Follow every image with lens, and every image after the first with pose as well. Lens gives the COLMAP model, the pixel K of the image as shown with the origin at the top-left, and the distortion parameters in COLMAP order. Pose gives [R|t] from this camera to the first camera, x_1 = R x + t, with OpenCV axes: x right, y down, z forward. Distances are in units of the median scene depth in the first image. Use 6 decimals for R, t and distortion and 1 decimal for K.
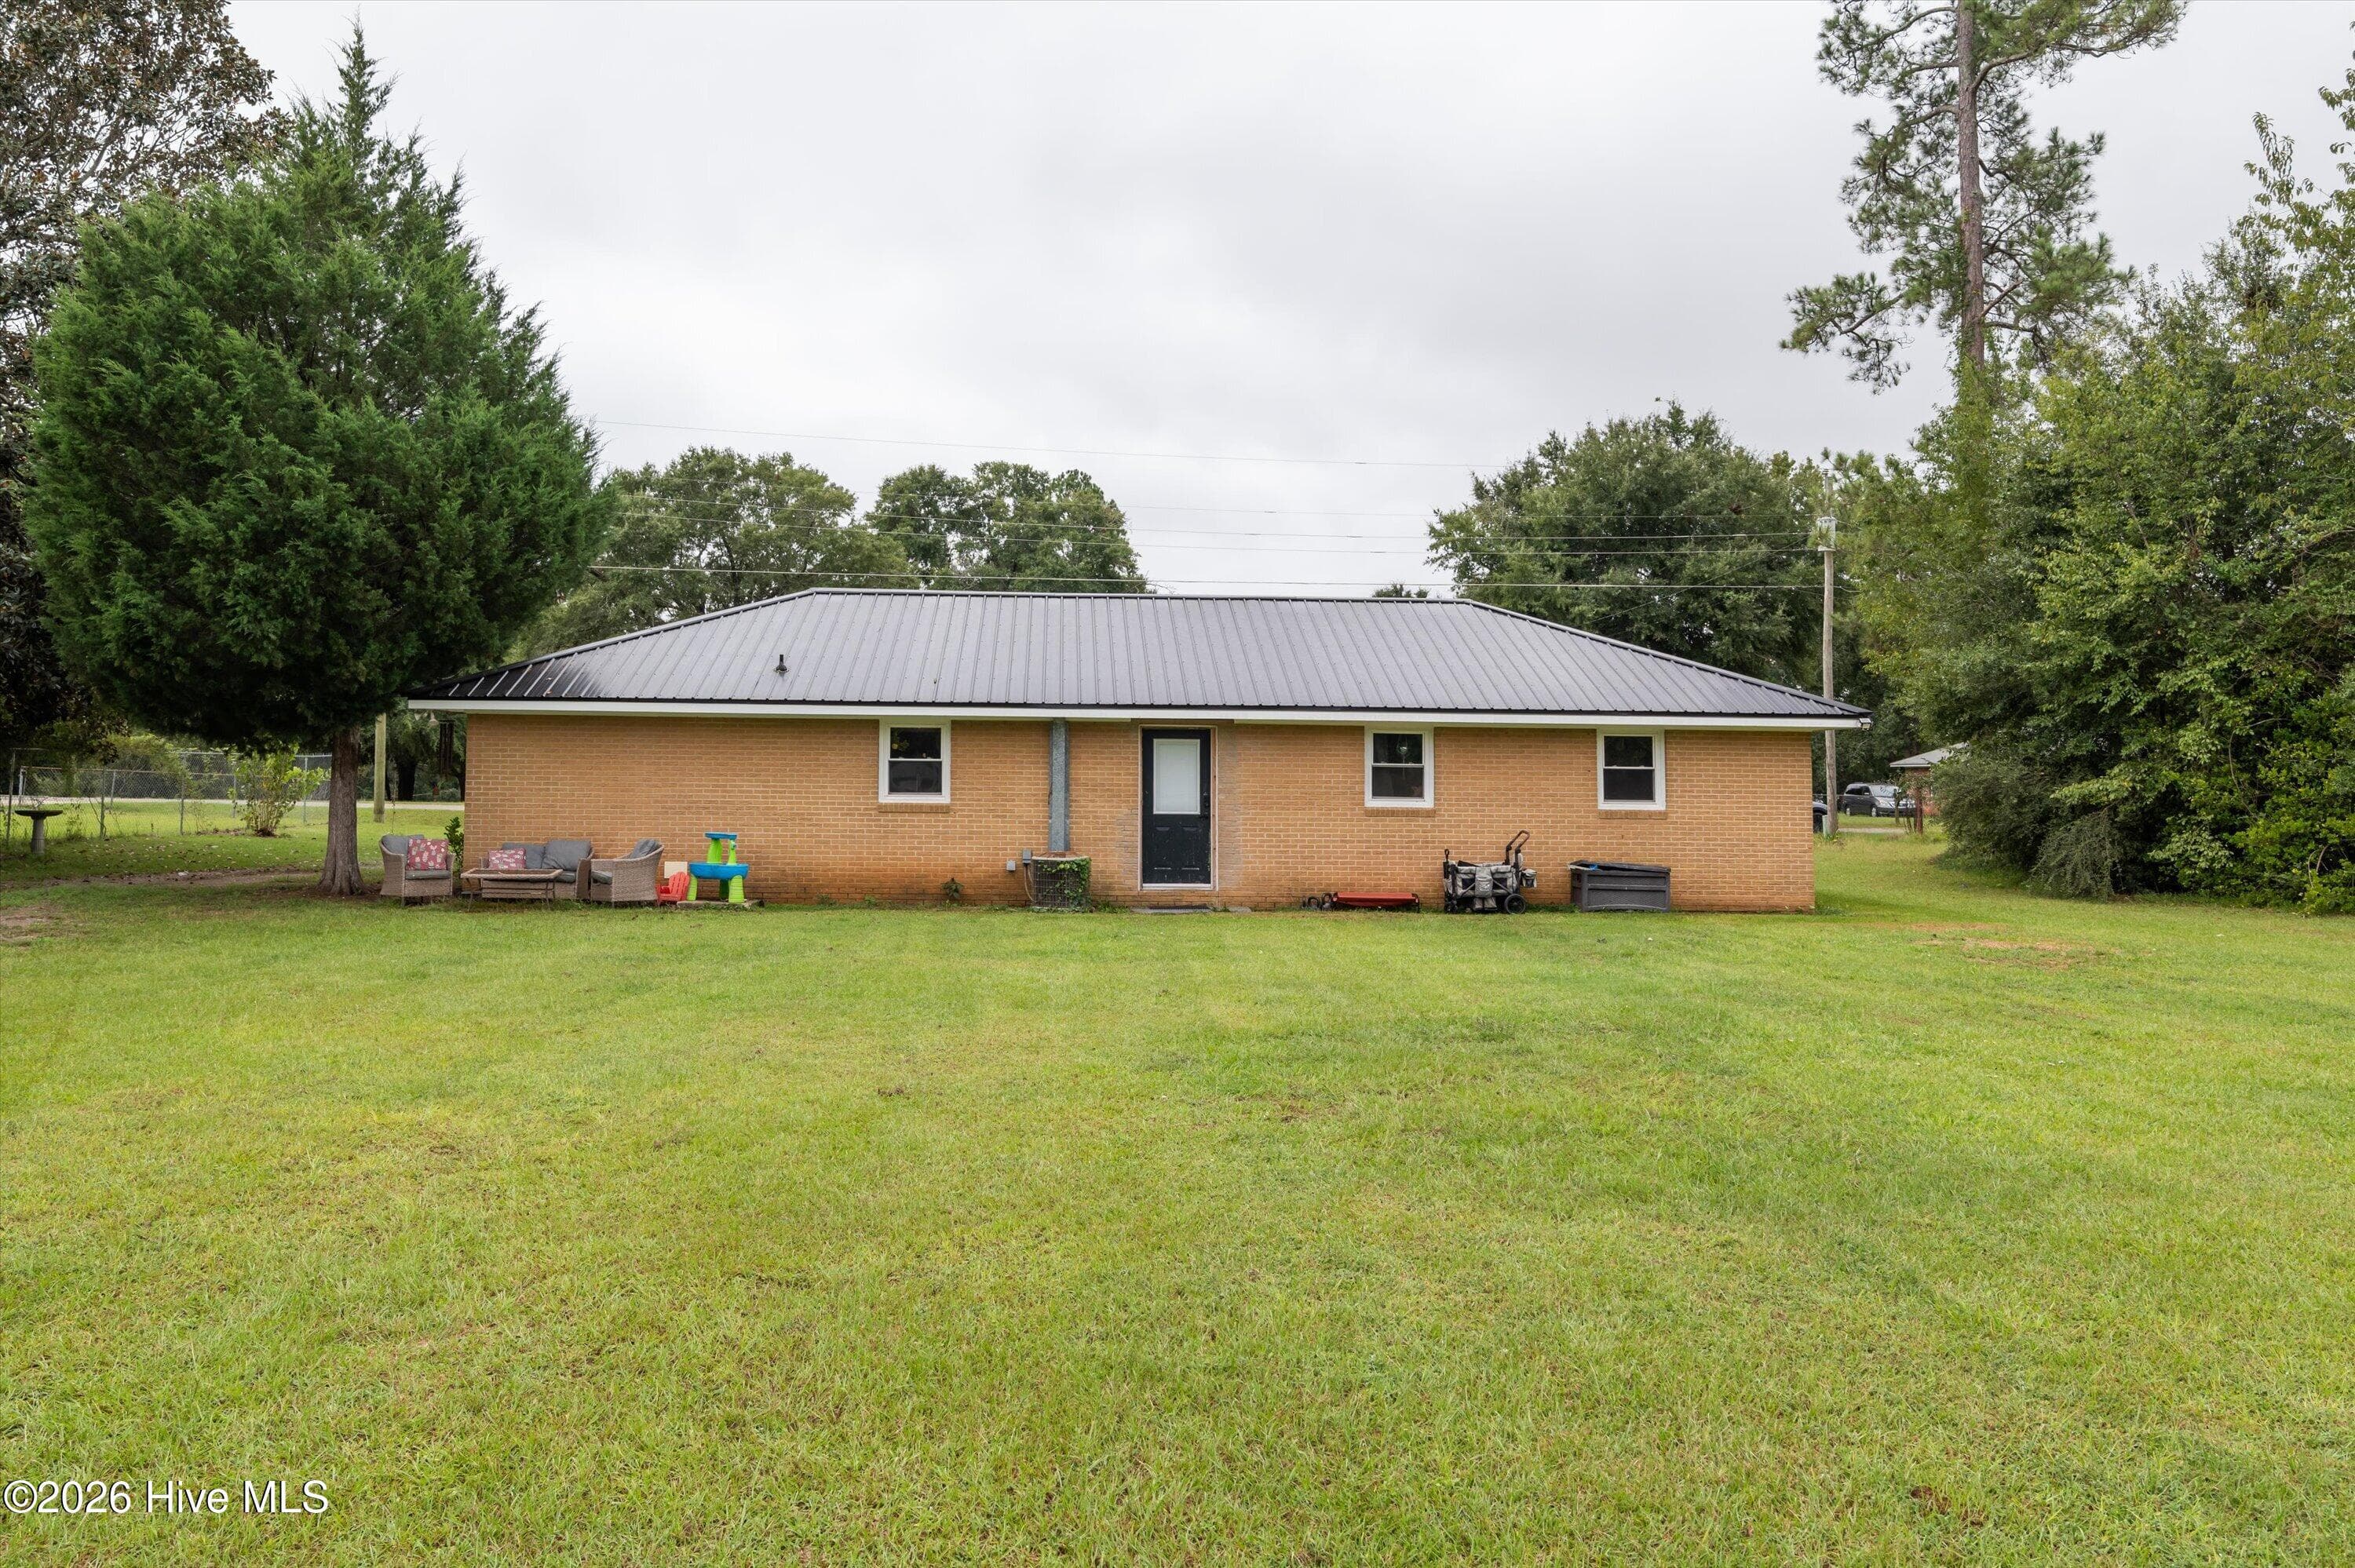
lens RADIAL K [[2015.6, 0, 1176.7], [0, 2015.6, 702.6], [0, 0, 1]] dist [0.007881, -0.000615]
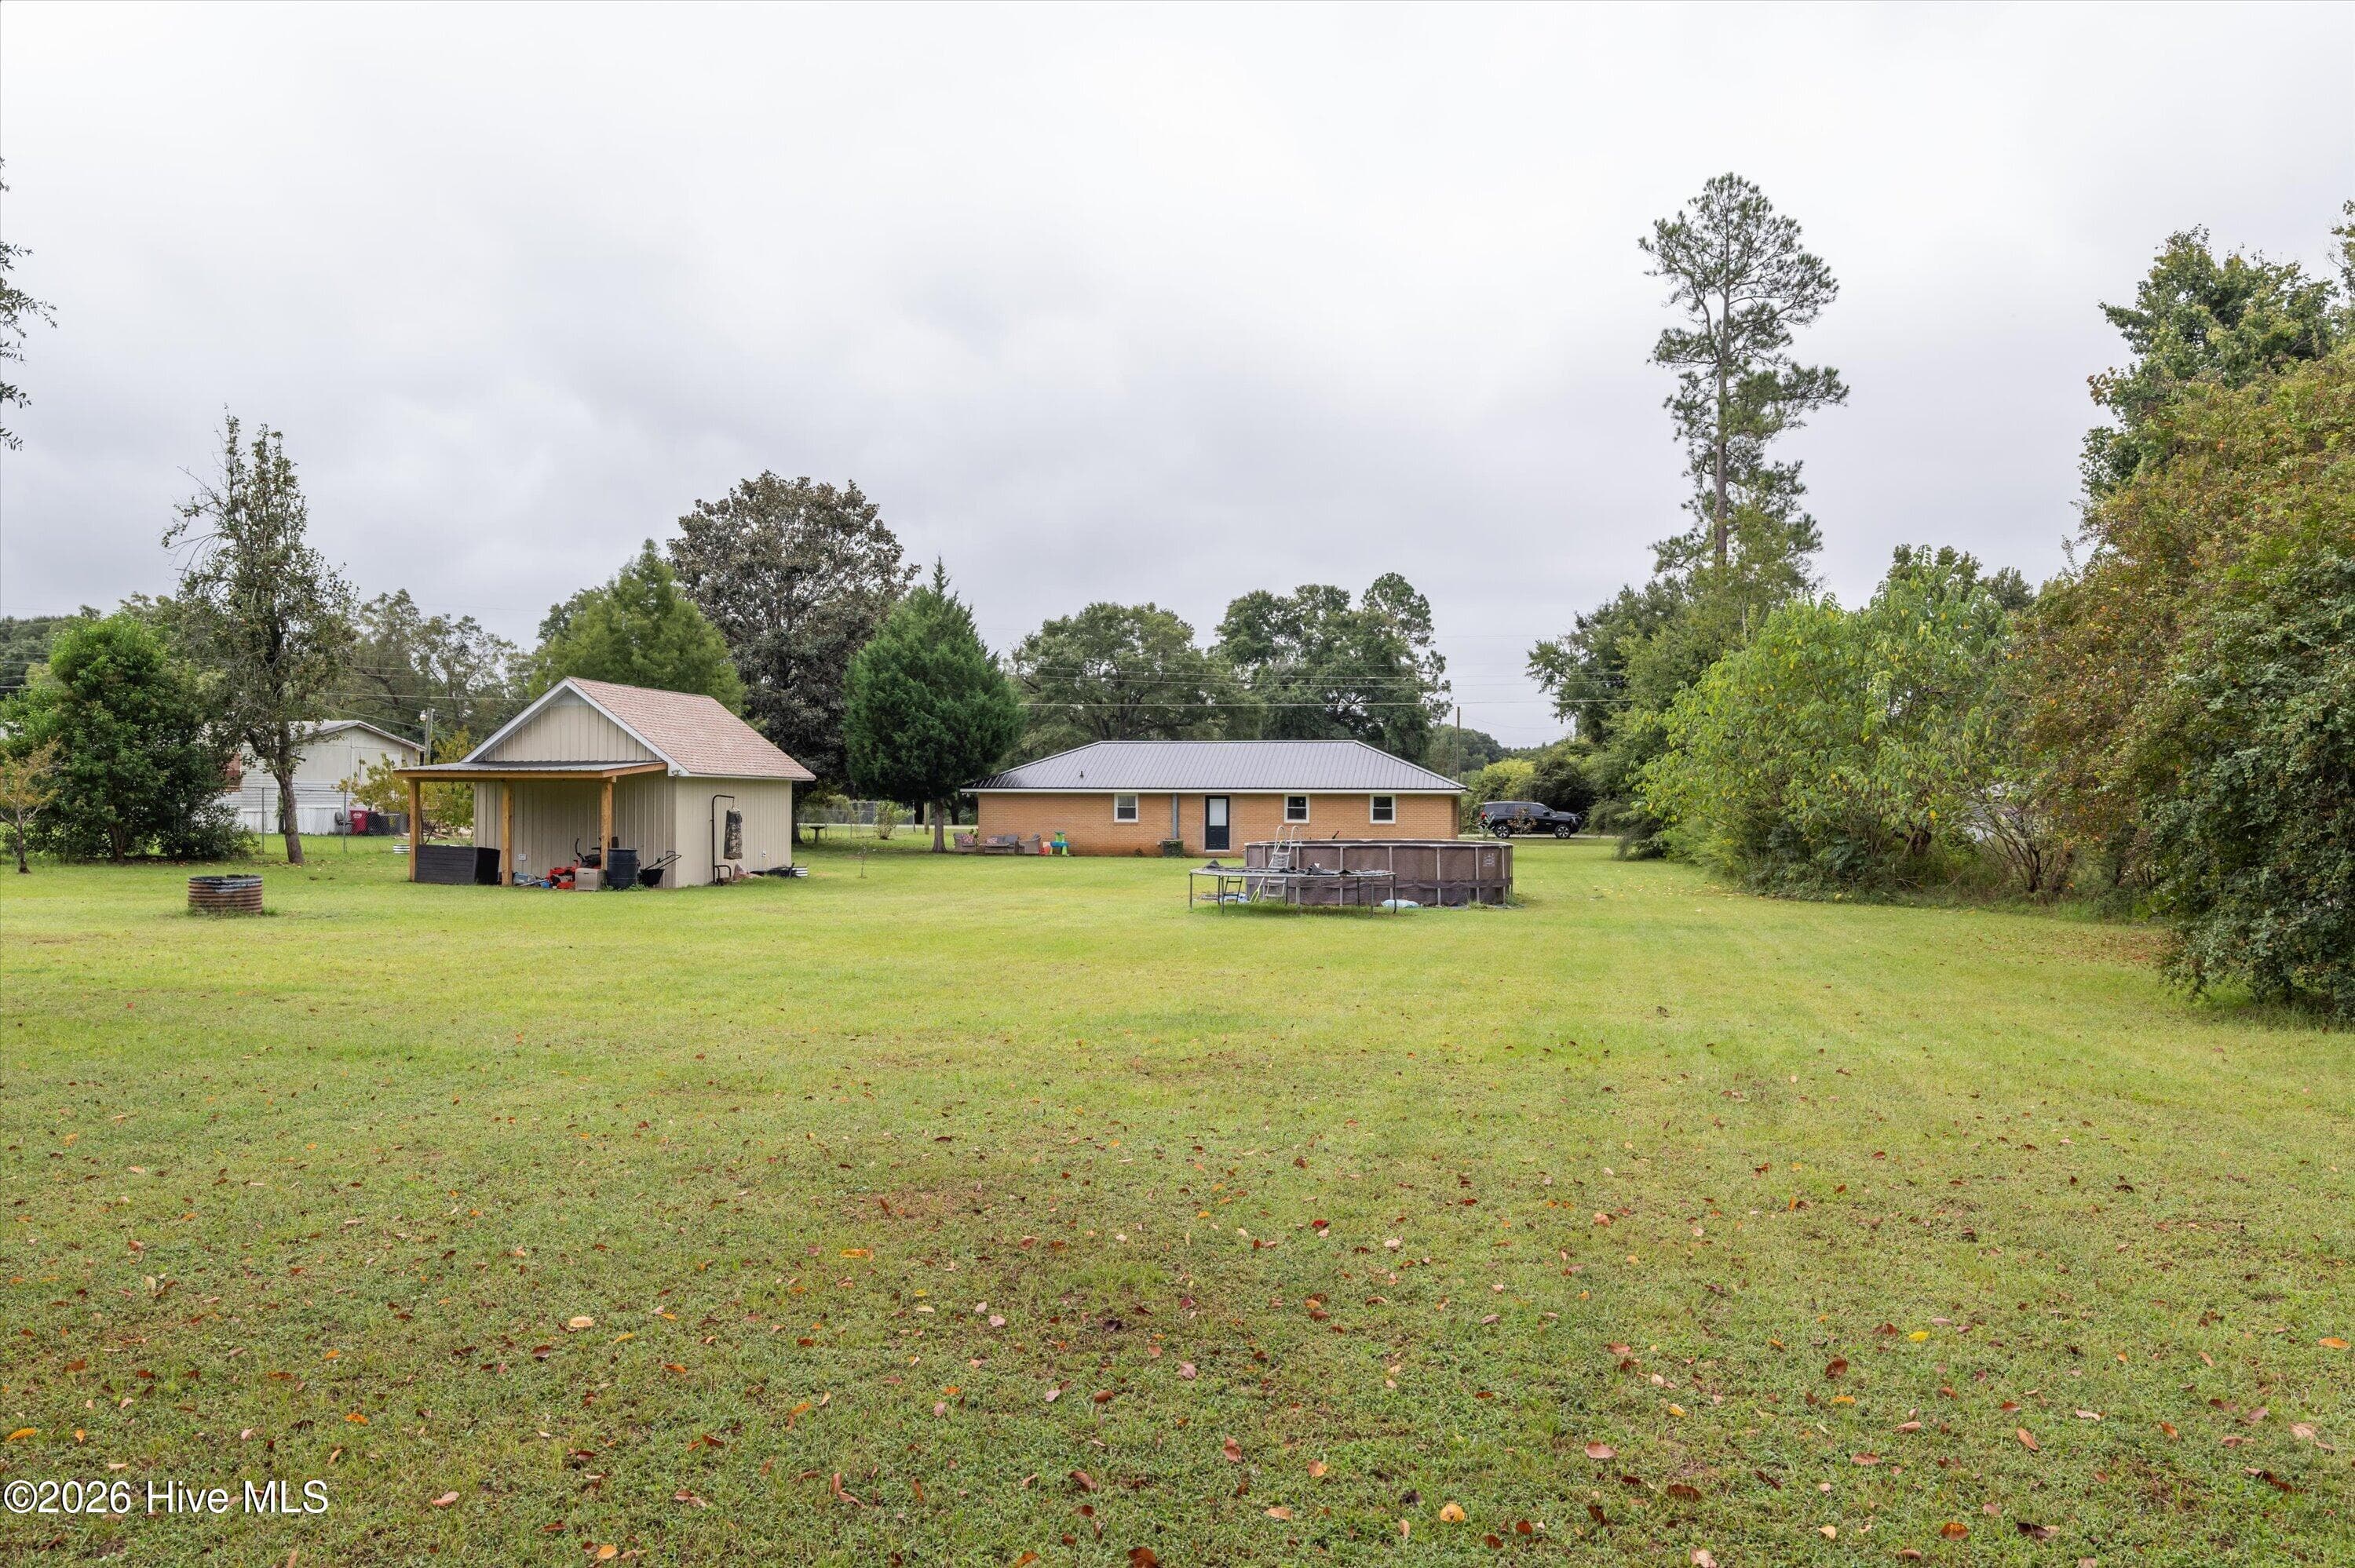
lens RADIAL K [[1728.3, 0, 1205.1], [0, 1728.3, 783.8], [0, 0, 1]] dist [0.001901, 0.000850]
pose [[0.981856, -0.008314, -0.189448, 0.381355], [0.012947, 0.999646, 0.023231, -0.051483], [0.189187, -0.025262, 0.981616, -1.193083]]
